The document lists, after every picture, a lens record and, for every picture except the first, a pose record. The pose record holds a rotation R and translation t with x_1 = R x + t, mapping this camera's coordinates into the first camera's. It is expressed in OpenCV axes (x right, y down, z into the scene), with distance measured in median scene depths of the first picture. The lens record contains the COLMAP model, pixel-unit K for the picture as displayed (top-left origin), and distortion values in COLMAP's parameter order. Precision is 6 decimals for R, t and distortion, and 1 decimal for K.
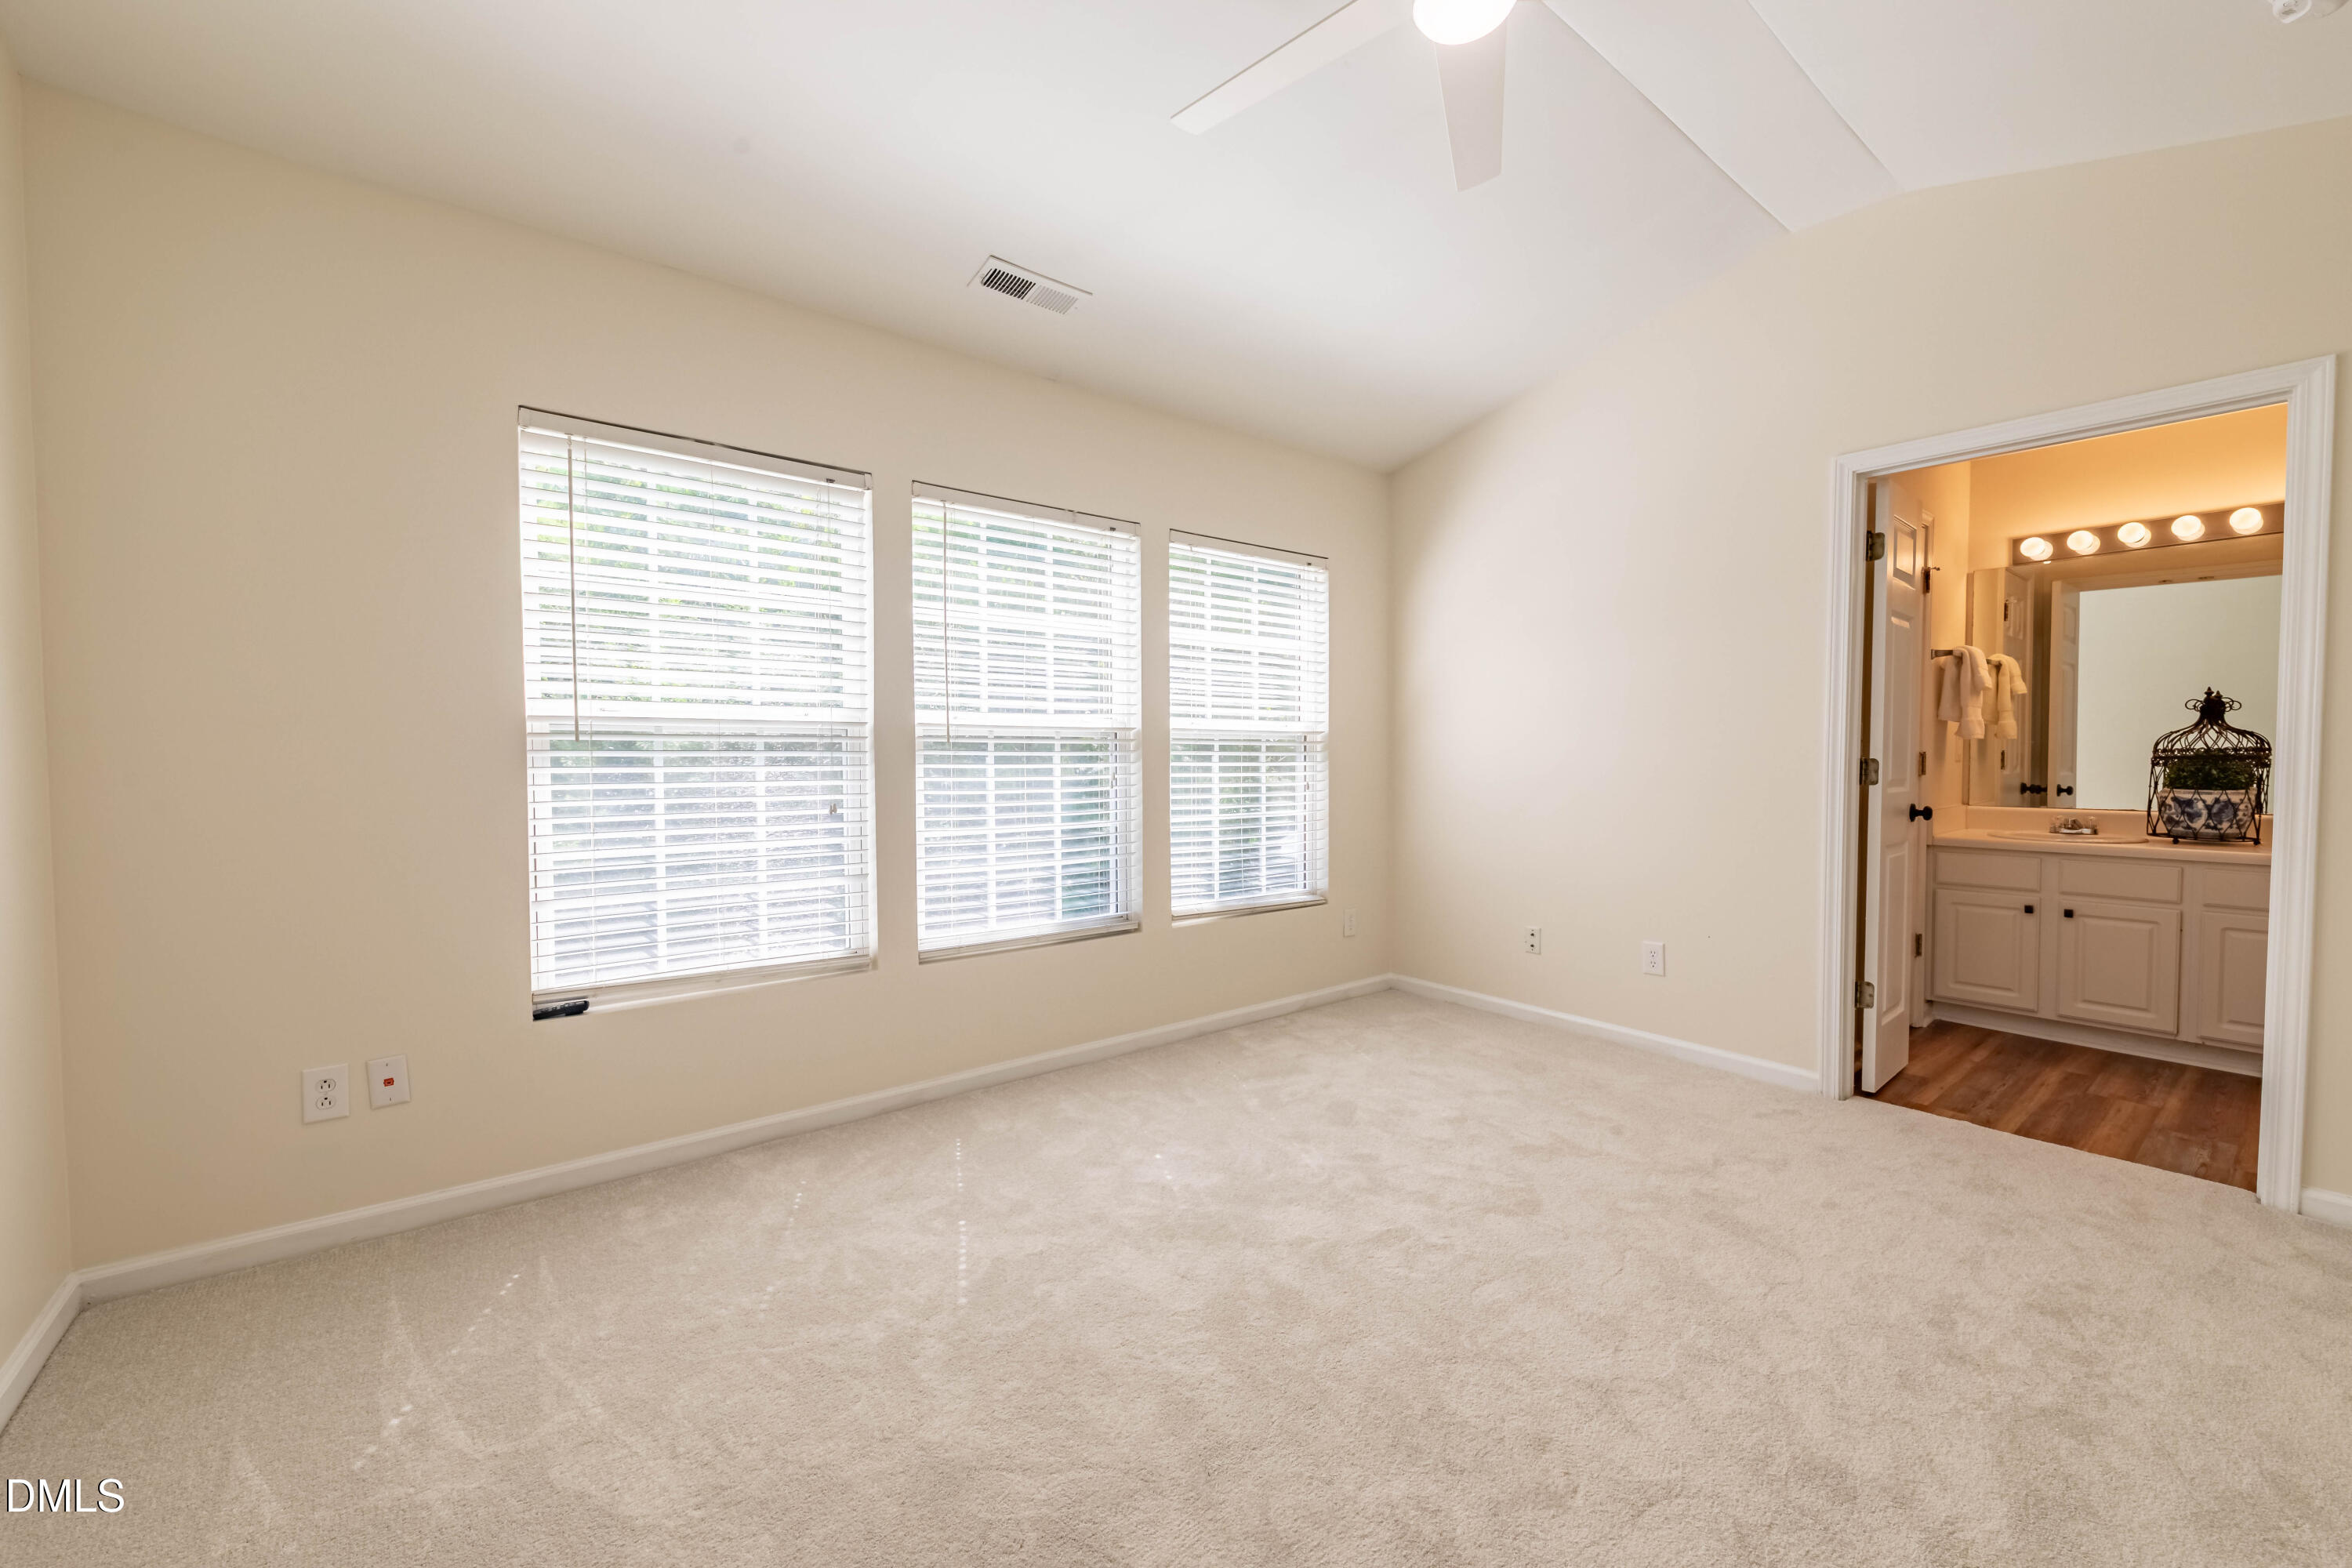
lens RADIAL K [[940.9, 0, 1180.7], [0, 940.9, 785.9], [0, 0, 1]] dist [-0.002165, -0.001087]
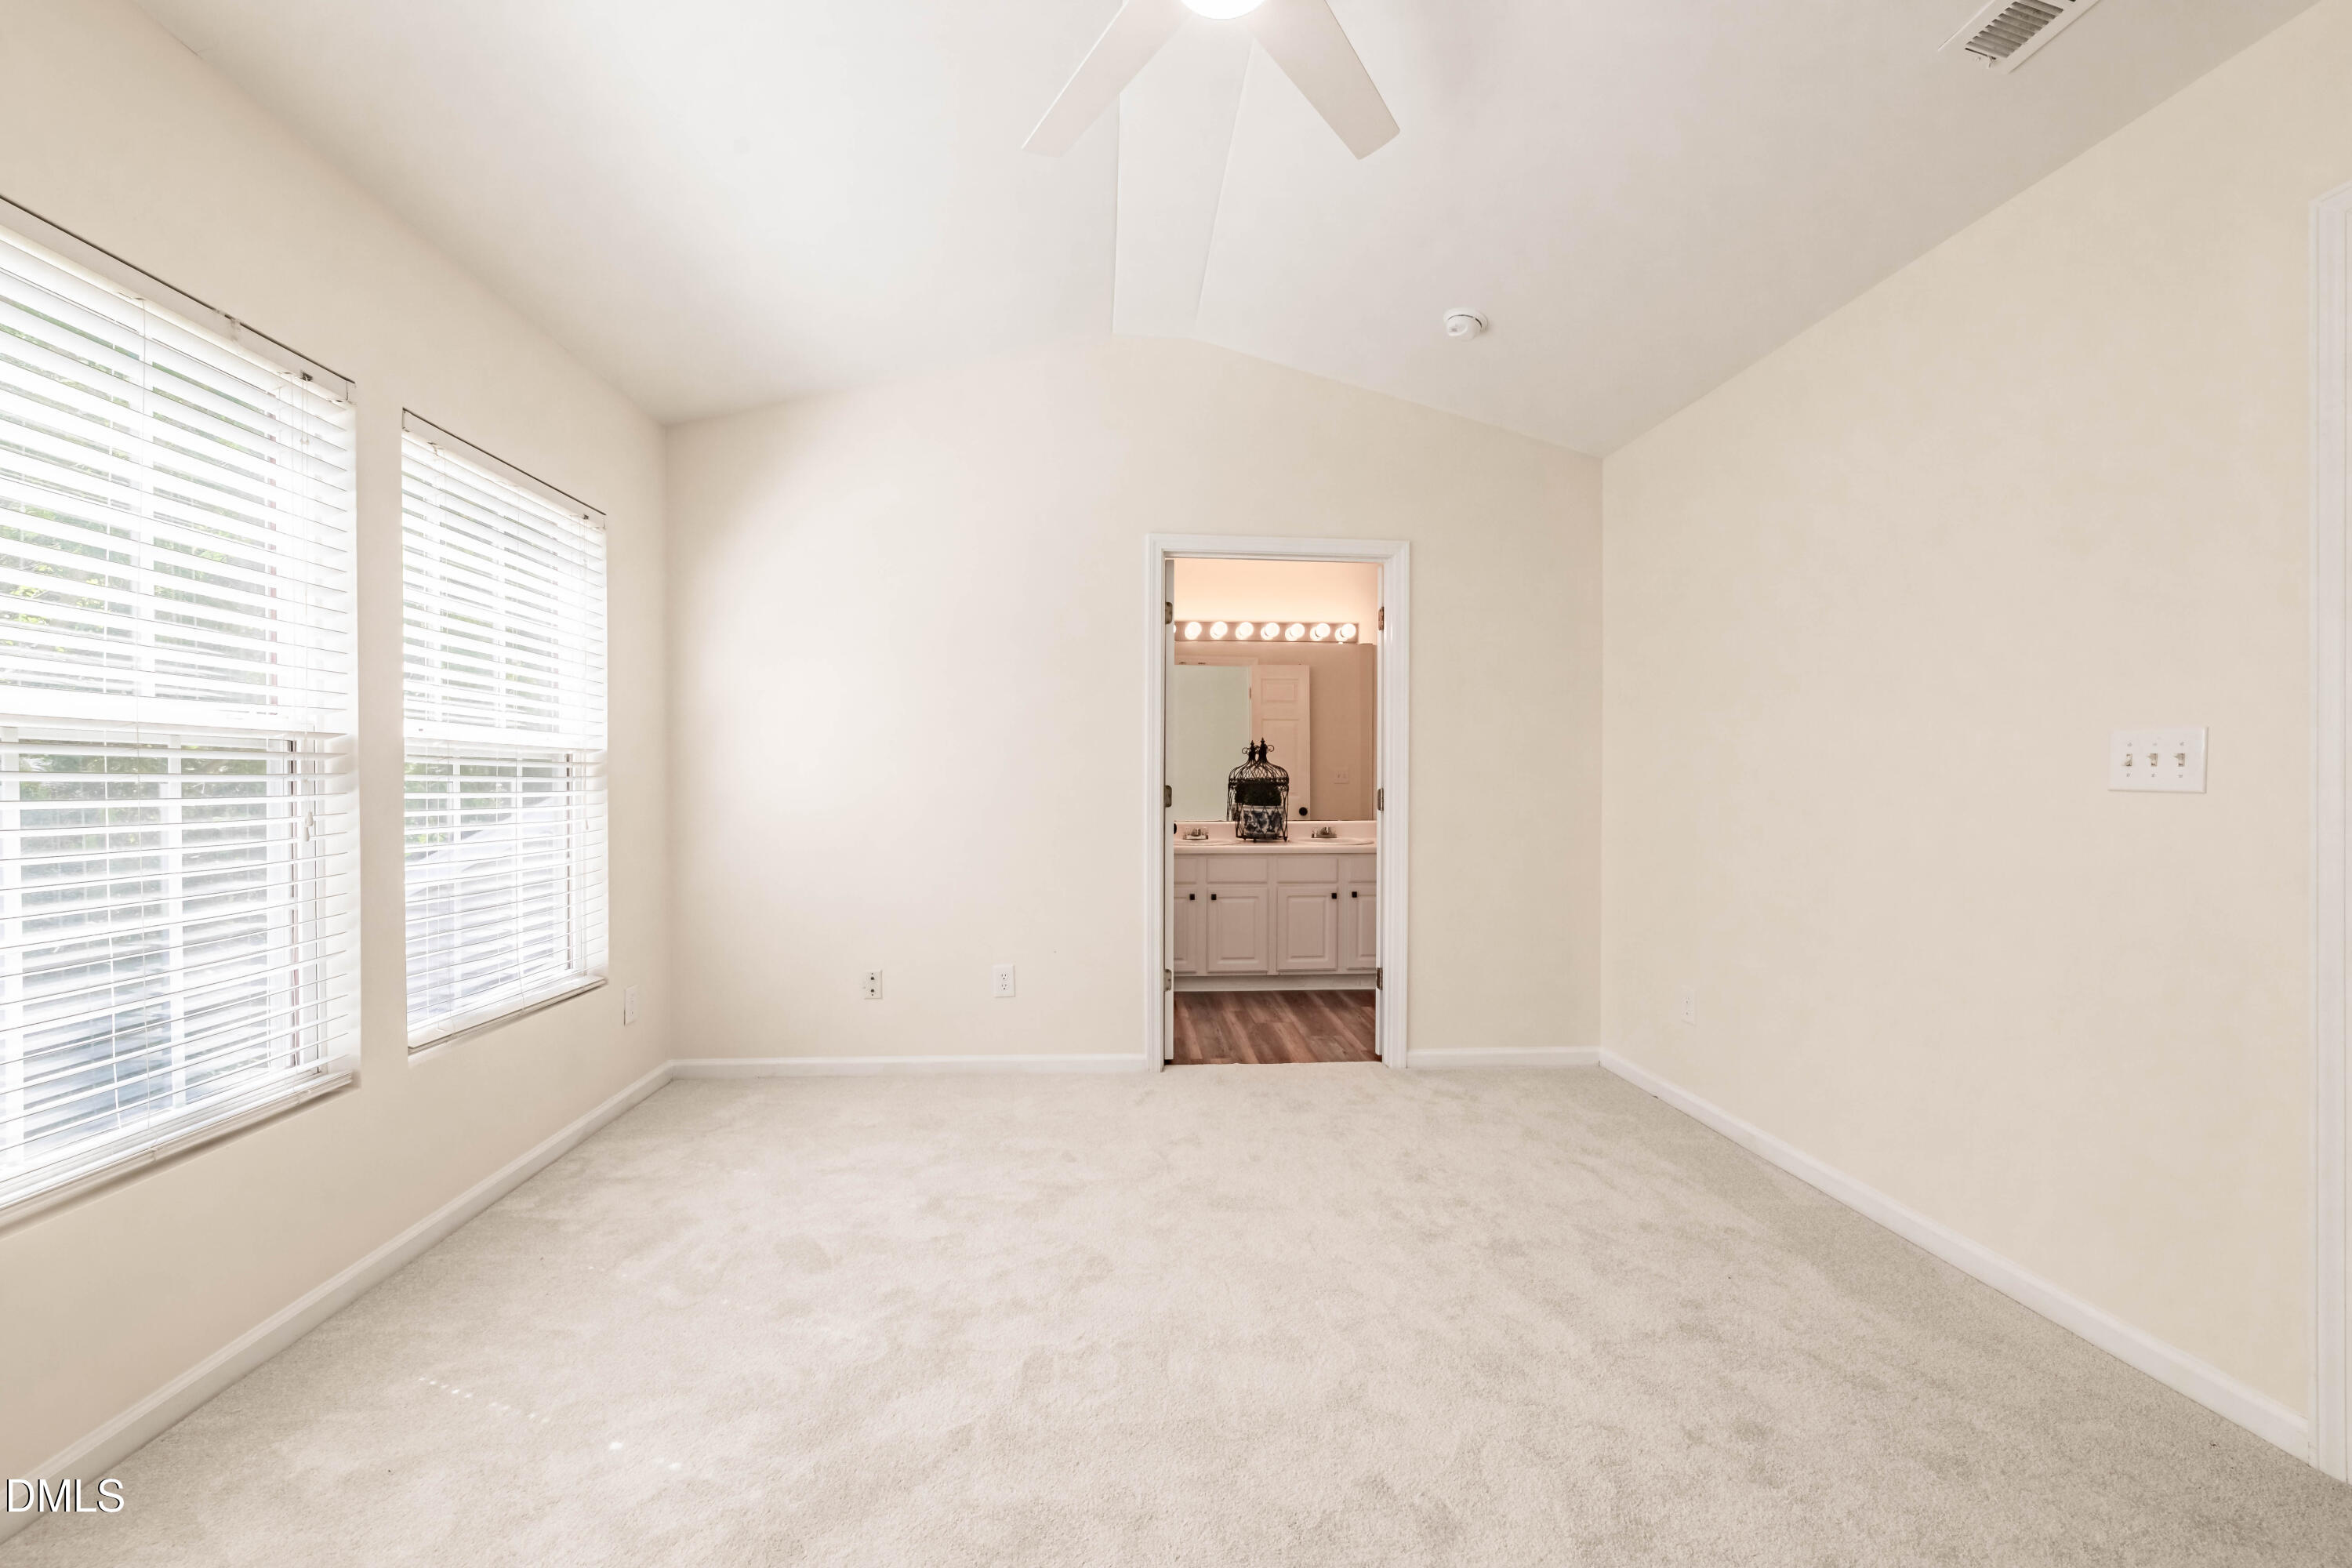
lens RADIAL K [[940.9, 0, 1180.7], [0, 940.9, 785.9], [0, 0, 1]] dist [-0.002165, -0.001087]
pose [[0.562924, -0.001519, 0.826507, -0.266990], [0.024208, 0.999600, -0.014650, -0.010344], [-0.826154, 0.028255, 0.562735, 0.293000]]
